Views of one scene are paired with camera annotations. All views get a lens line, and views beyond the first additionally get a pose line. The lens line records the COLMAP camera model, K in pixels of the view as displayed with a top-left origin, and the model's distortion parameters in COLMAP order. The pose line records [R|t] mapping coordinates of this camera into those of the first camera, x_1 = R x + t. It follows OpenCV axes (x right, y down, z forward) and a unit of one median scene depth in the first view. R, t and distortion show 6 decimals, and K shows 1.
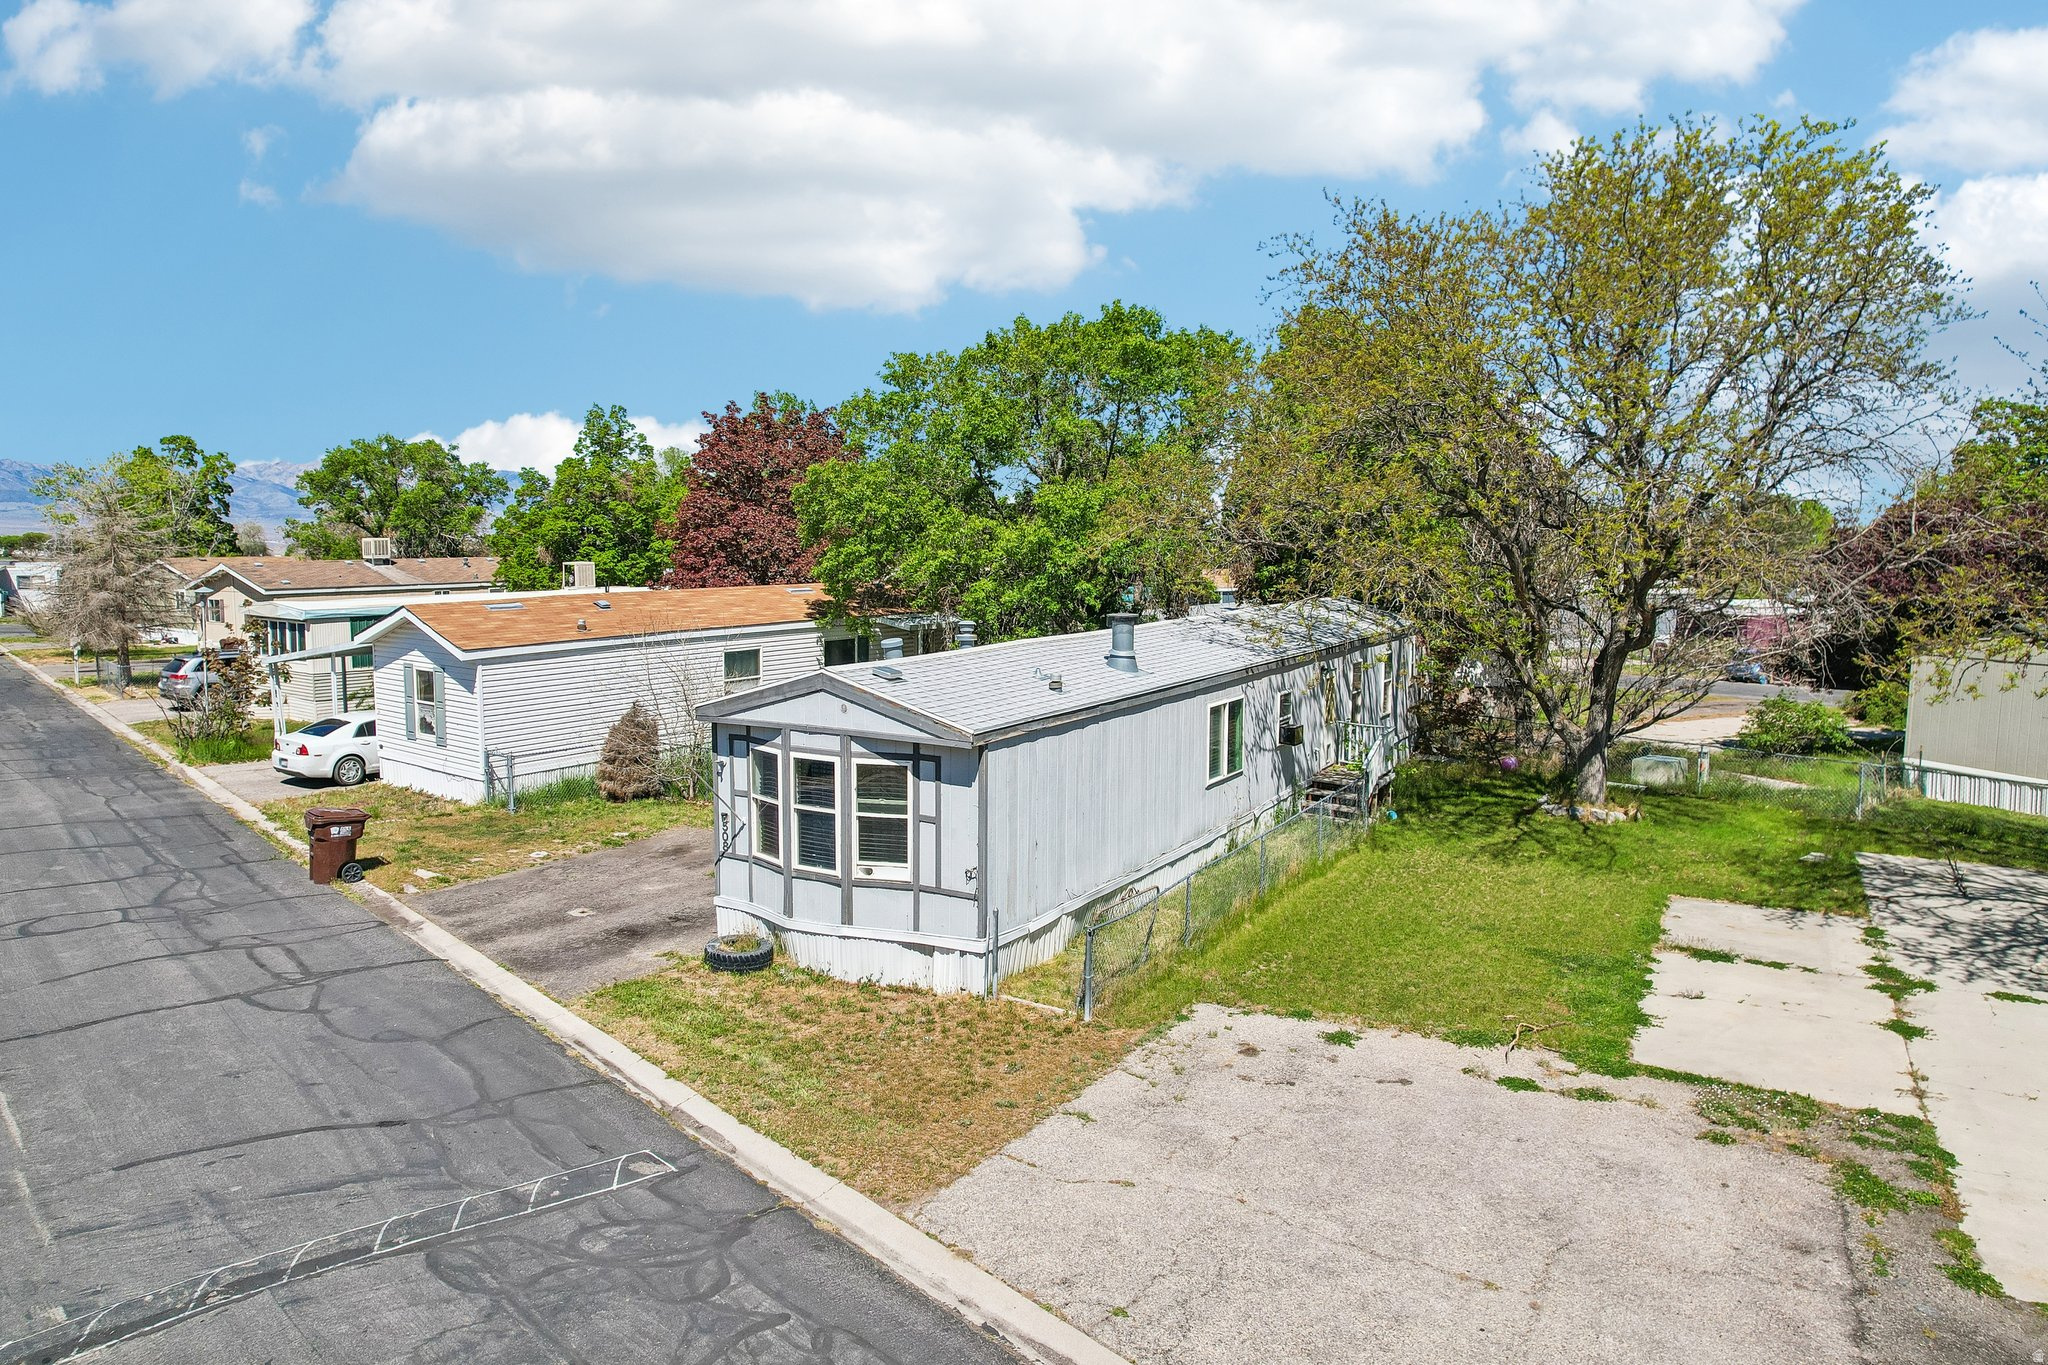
lens RADIAL K [[1326.3, 0, 1024.0], [0, 1326.3, 682.5], [0, 0, 1]] dist [-0.067852, 0.061762]
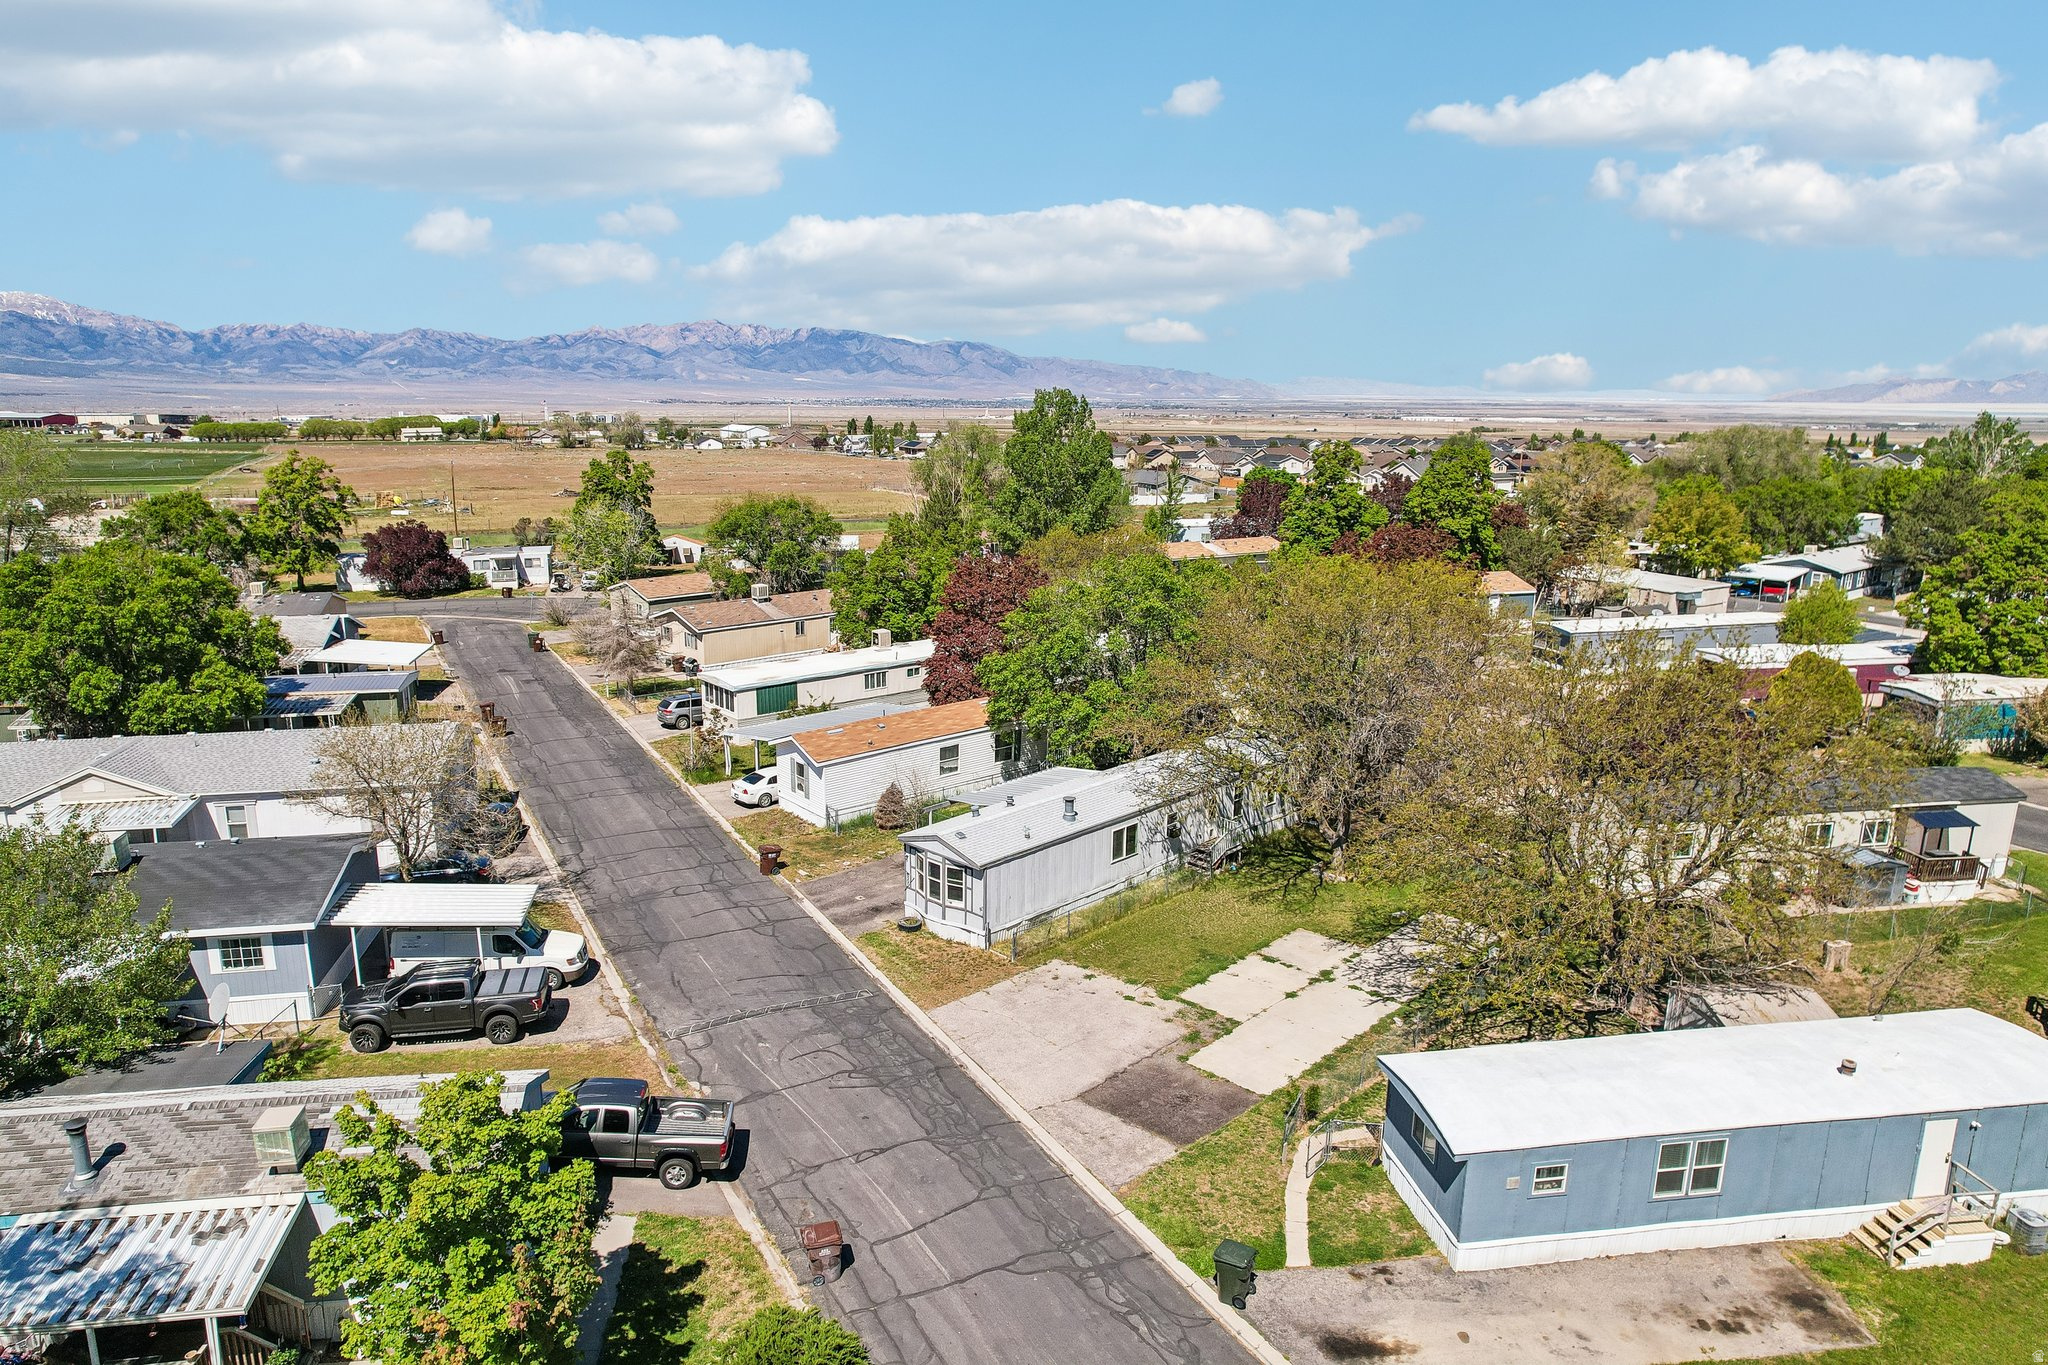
lens RADIAL K [[1284.4, 0, 1035.1], [0, 1284.4, 709.9], [0, 0, 1]] dist [-0.031878, -0.000302]
pose [[0.973630, 0.057135, -0.220862, 0.605357], [-0.030618, 0.992098, 0.121670, -0.572994], [0.226068, -0.111699, 0.967686, -1.499657]]
